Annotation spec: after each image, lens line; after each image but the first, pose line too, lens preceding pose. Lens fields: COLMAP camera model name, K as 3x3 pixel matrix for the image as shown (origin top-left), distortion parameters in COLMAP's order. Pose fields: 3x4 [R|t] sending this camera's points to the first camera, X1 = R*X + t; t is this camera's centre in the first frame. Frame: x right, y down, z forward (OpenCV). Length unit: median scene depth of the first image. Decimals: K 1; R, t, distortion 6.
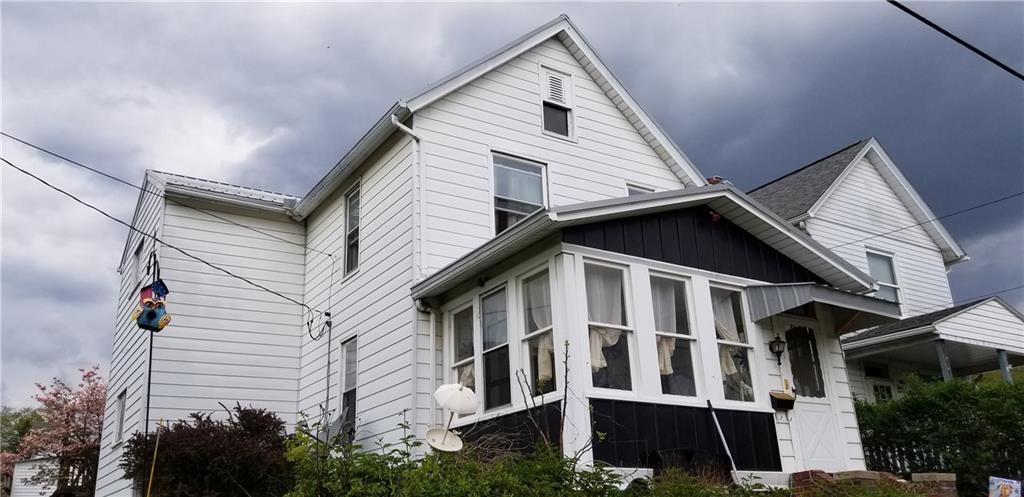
lens RADIAL K [[815.5, 0, 512.0], [0, 815.5, 248.5], [0, 0, 1]] dist [-0.005705, -0.006352]
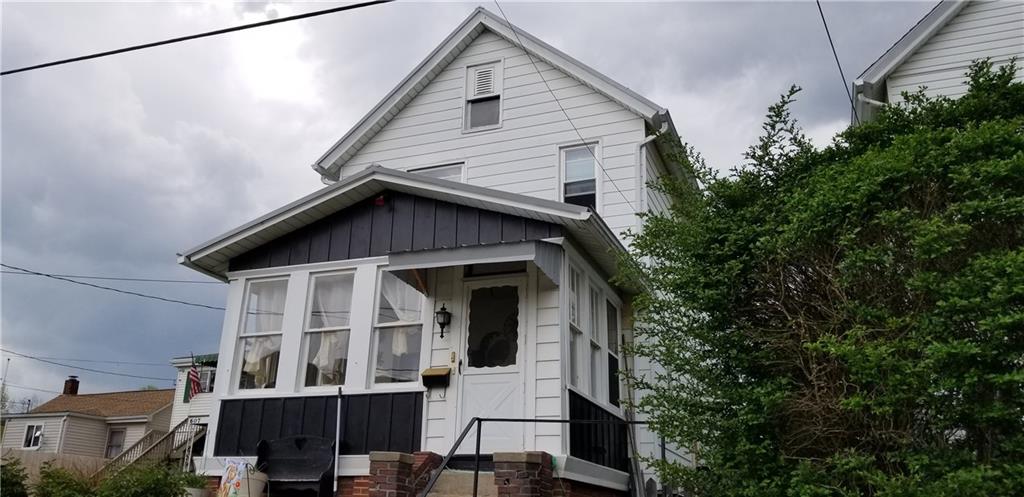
lens RADIAL K [[815.5, 0, 512.0], [0, 815.5, 248.5], [0, 0, 1]] dist [-0.005705, -0.006352]
pose [[0.597981, -0.226167, -0.768939, 1.102821], [0.232494, 0.967060, -0.103637, 0.159792], [0.767050, -0.116801, 0.630866, 0.498588]]
